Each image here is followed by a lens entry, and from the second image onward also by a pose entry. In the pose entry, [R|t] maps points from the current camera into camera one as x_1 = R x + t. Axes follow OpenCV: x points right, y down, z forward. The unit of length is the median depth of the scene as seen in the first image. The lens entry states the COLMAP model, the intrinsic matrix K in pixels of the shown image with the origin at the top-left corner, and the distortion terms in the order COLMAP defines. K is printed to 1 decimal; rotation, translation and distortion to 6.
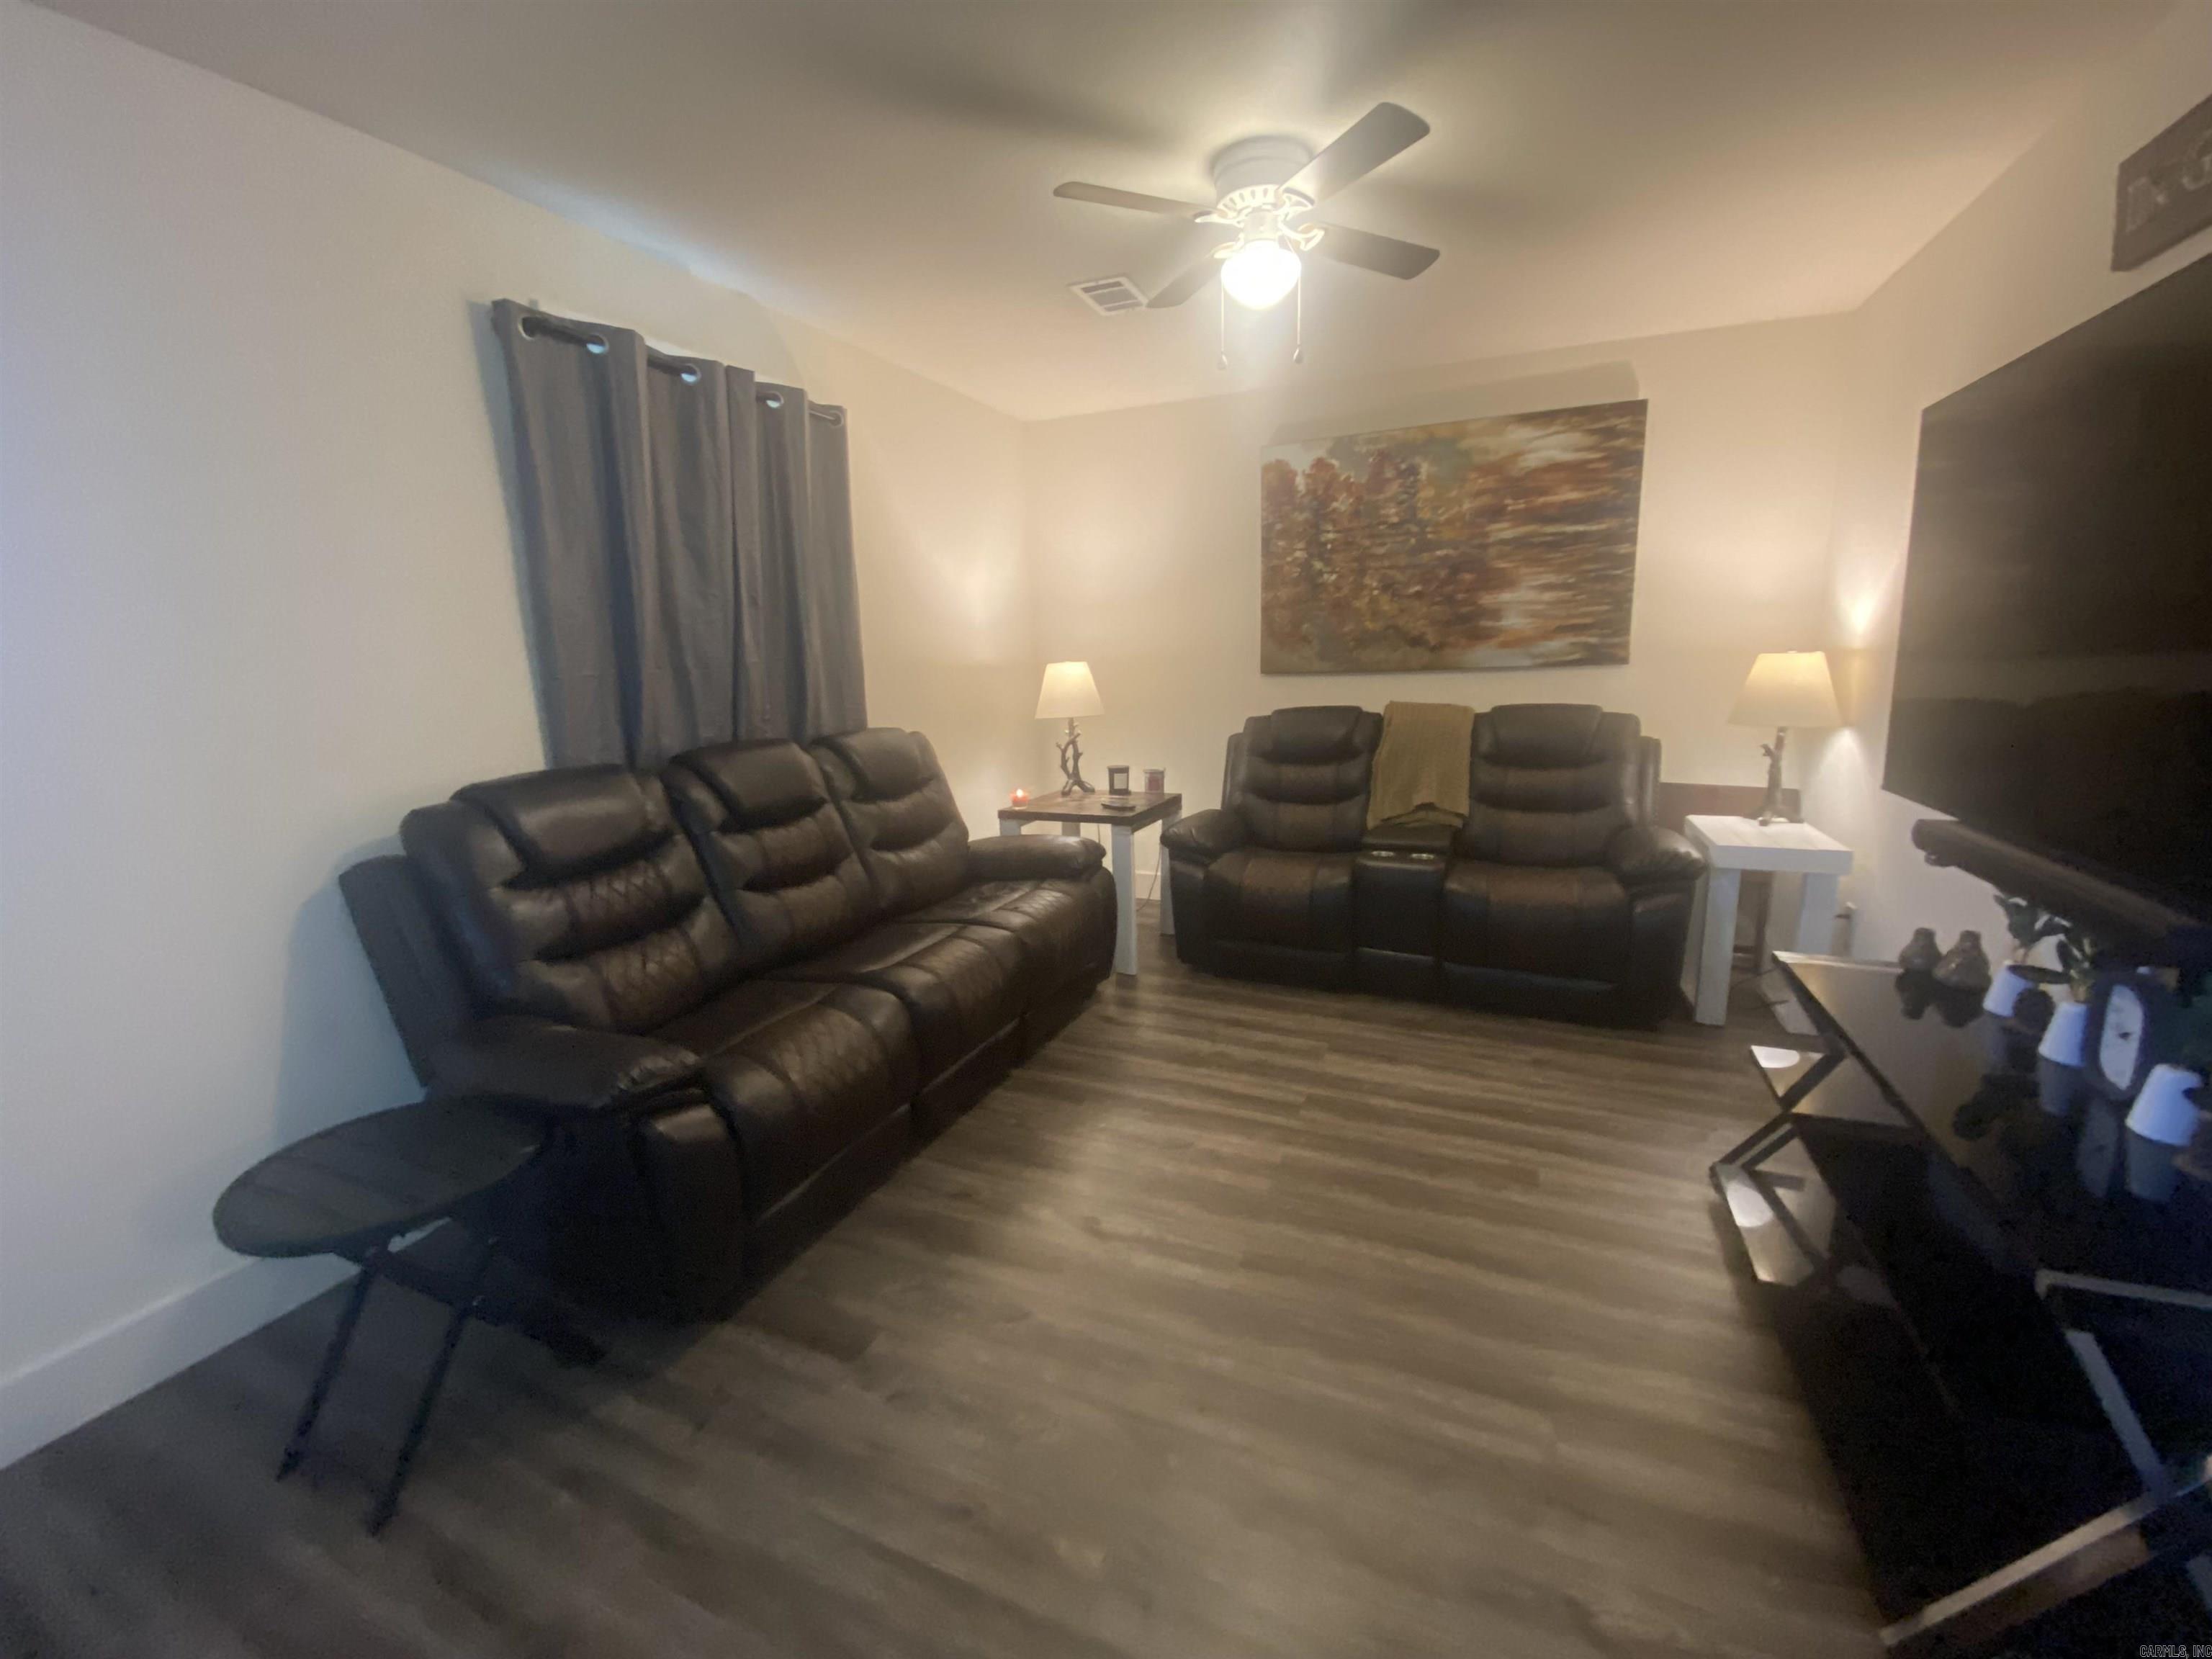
lens RADIAL K [[903.3, 0, 1106.6], [0, 903.3, 833.9], [0, 0, 1]] dist [0.022859, -0.020522]
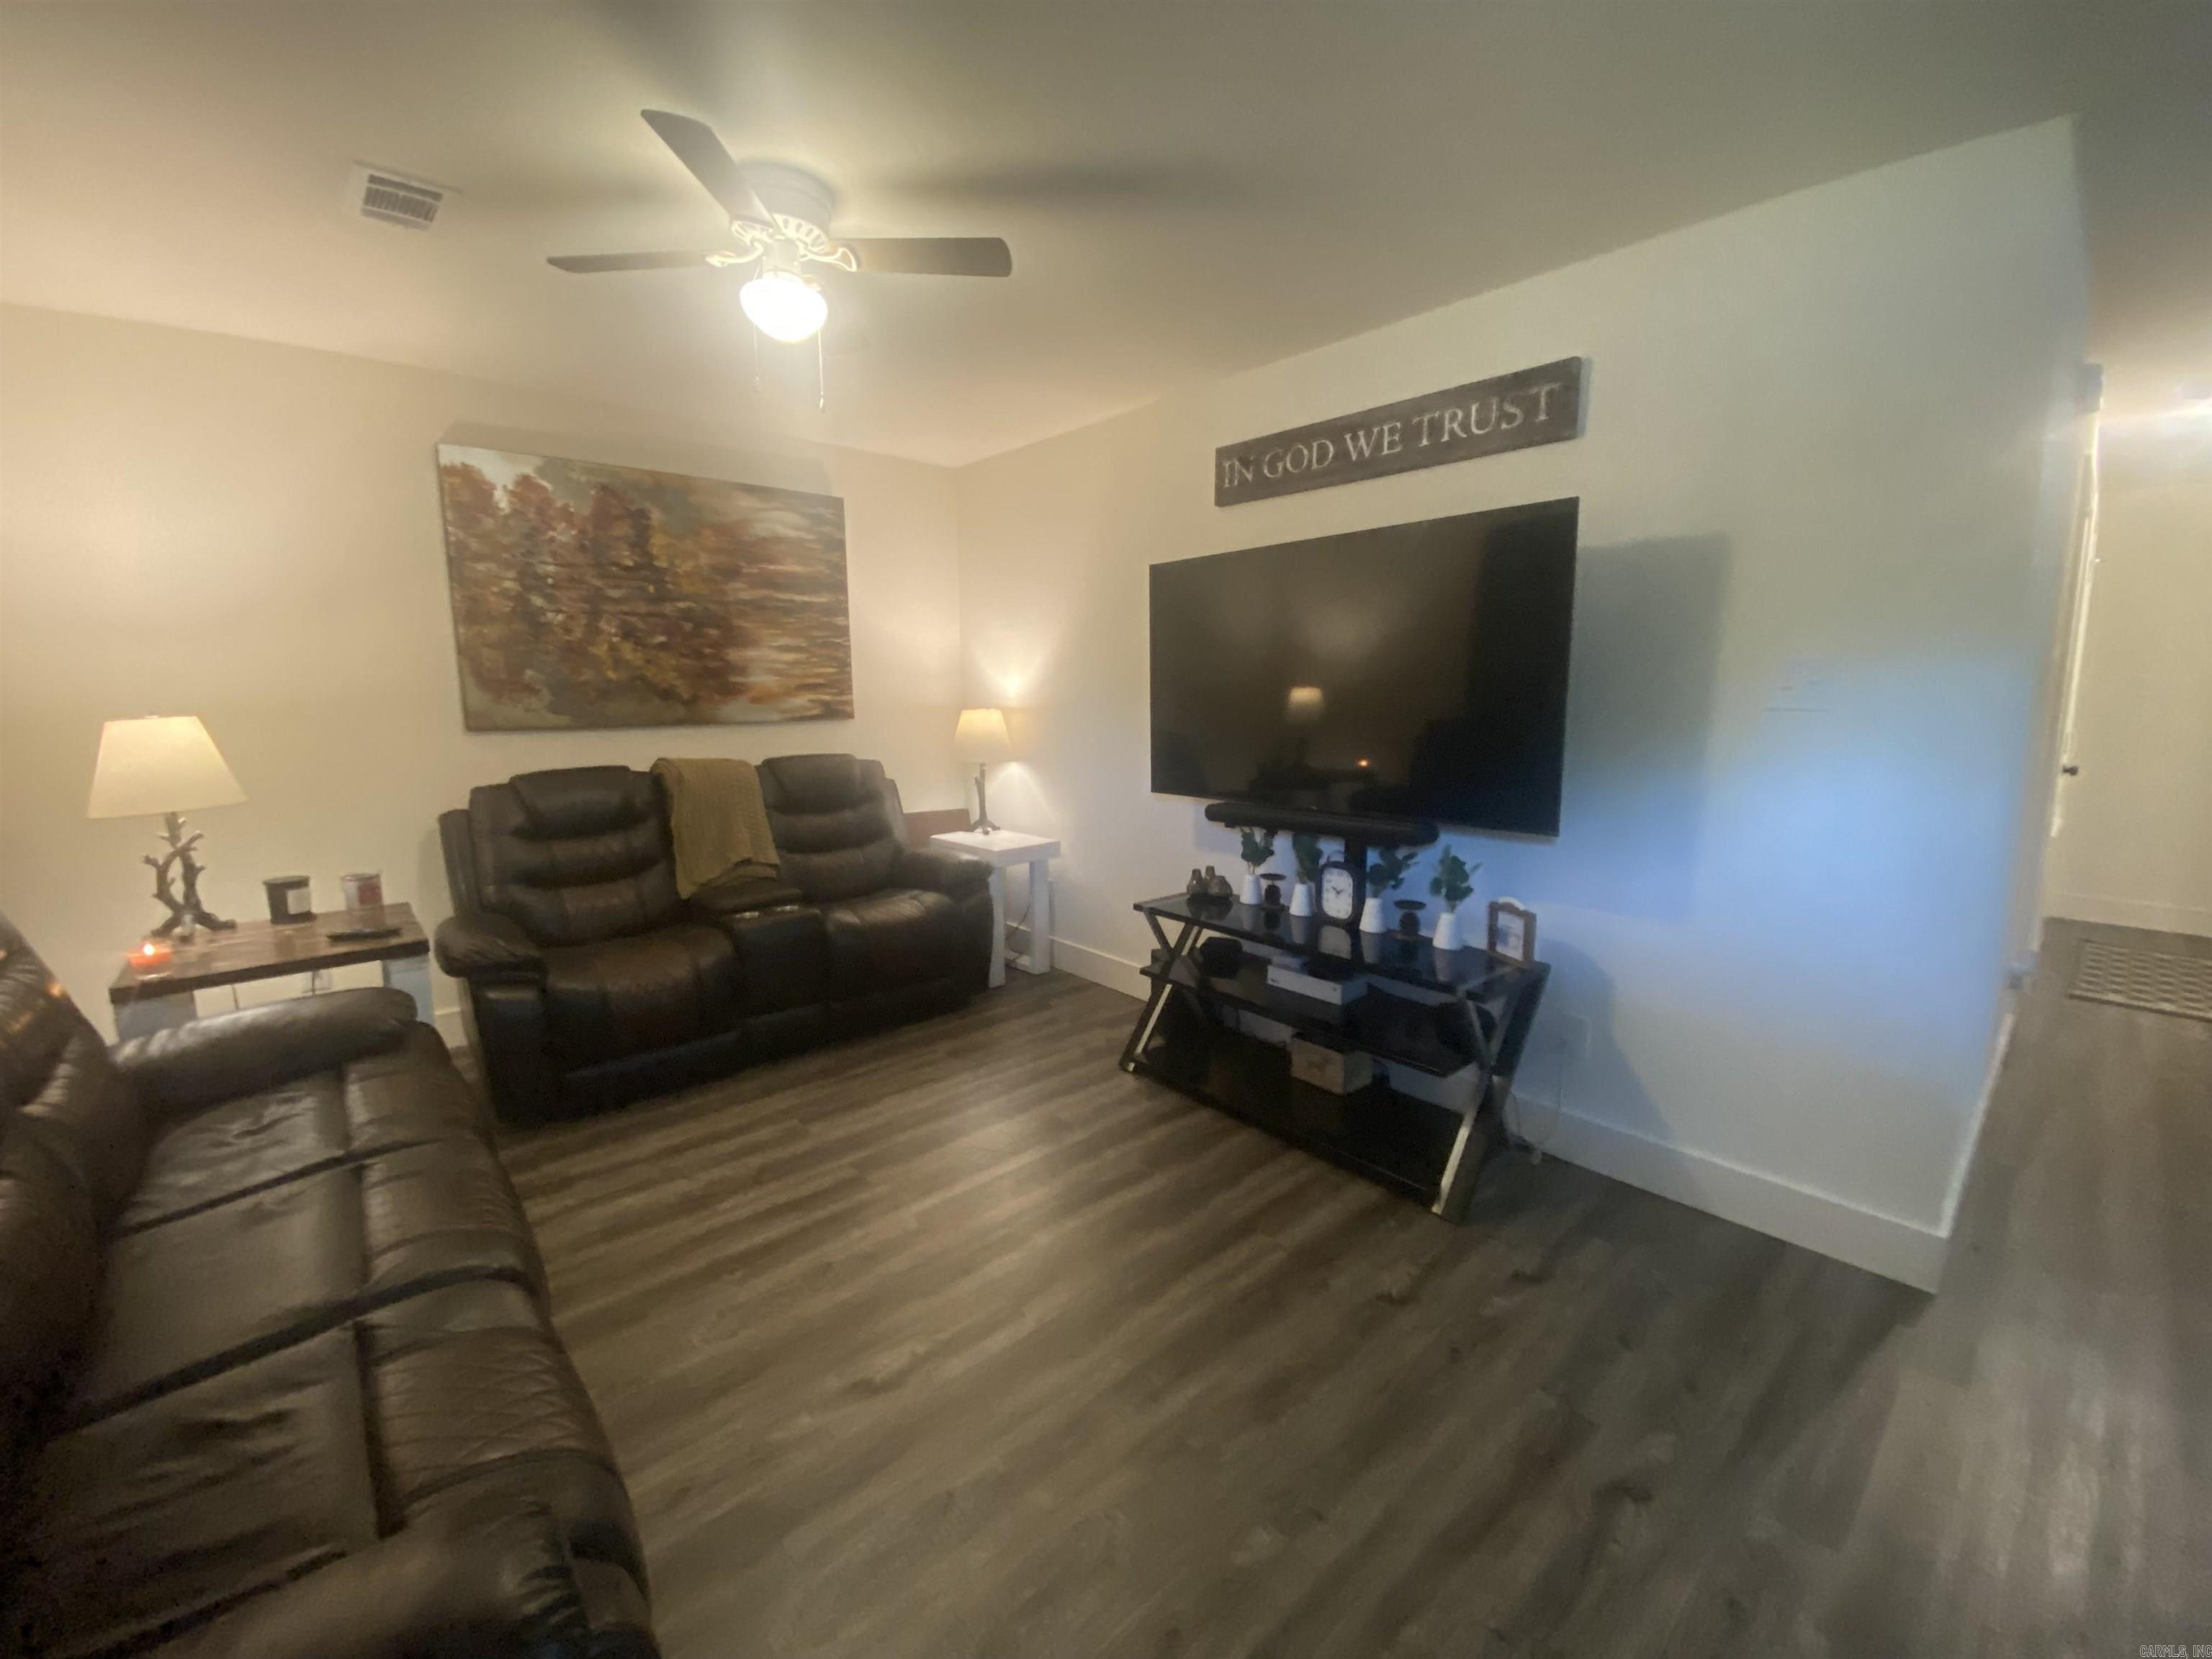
lens RADIAL K [[903.3, 0, 1119.8], [0, 903.3, 828.2], [0, 0, 1]] dist [0.022859, -0.020522]
pose [[0.406161, -0.114874, 0.906552, -0.405874], [0.176447, 0.983256, 0.045540, -0.044144], [-0.896604, 0.141462, 0.419630, 0.247055]]
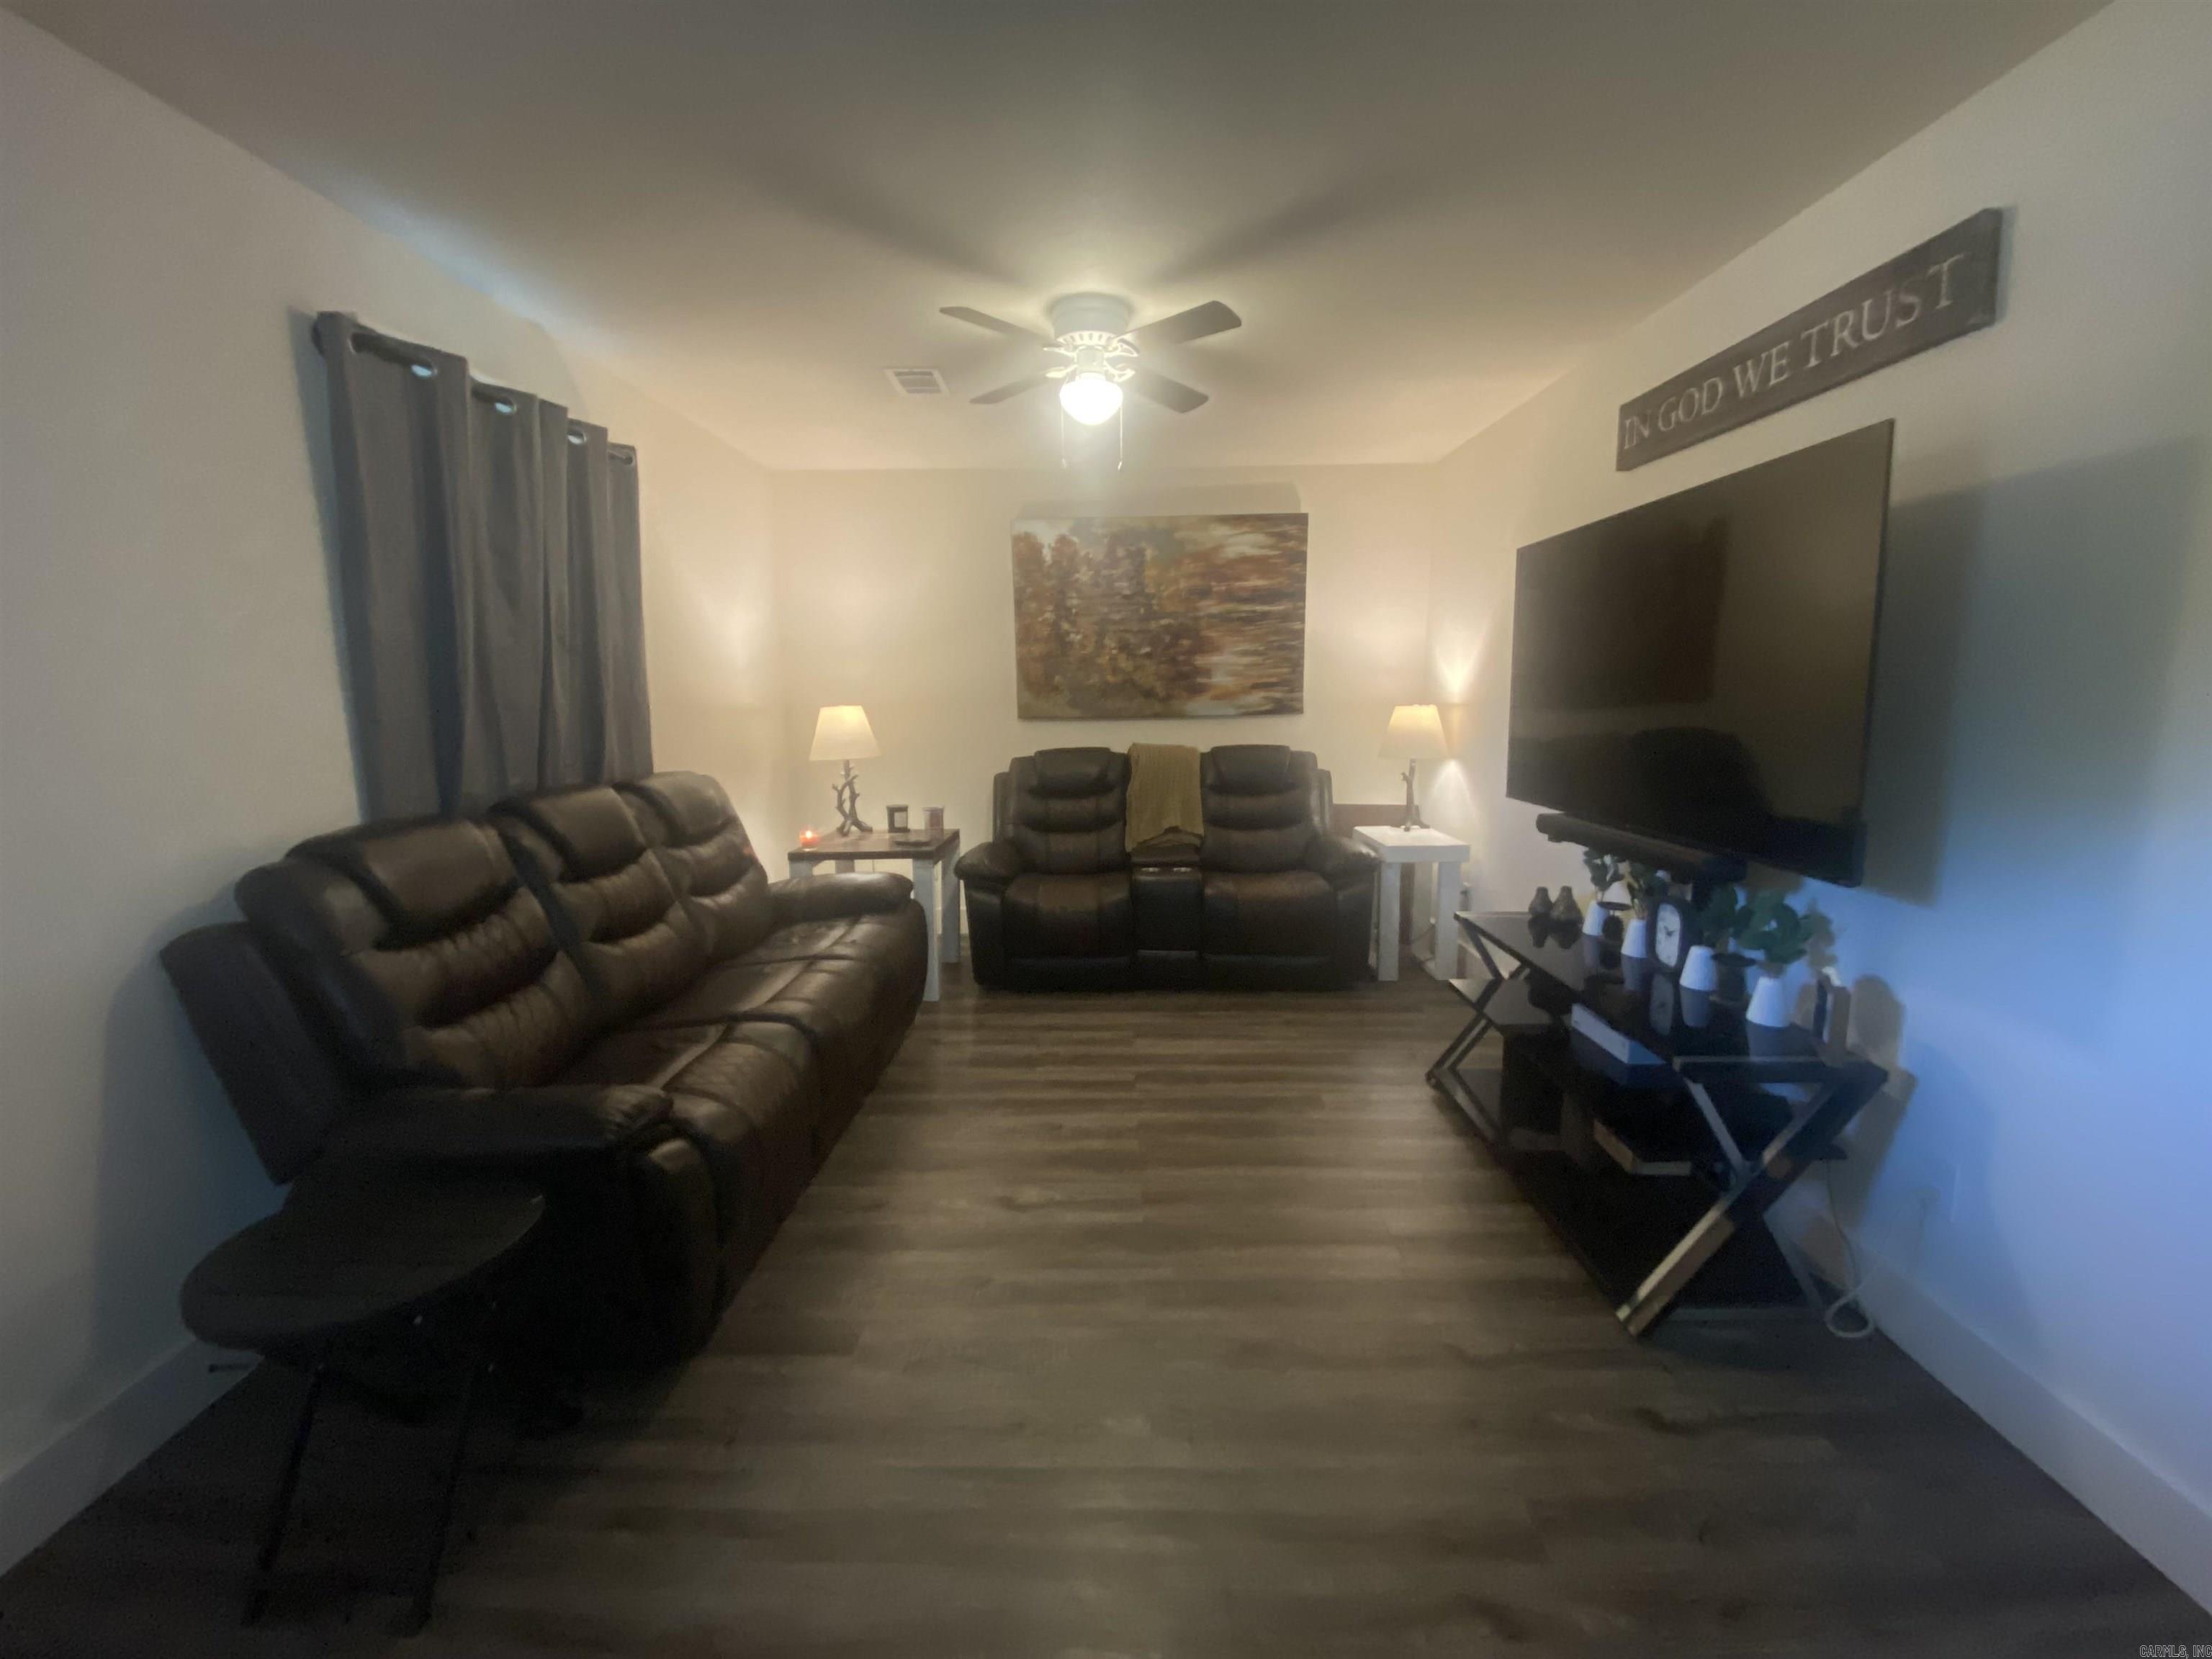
lens RADIAL K [[903.3, 0, 1102.3], [0, 903.3, 837.5], [0, 0, 1]] dist [0.022859, -0.020522]
pose [[0.921852, -0.045808, 0.384826, -0.216788], [0.063486, 0.997425, -0.033353, 0.015450], [-0.382307, 0.055178, 0.922386, -0.075948]]
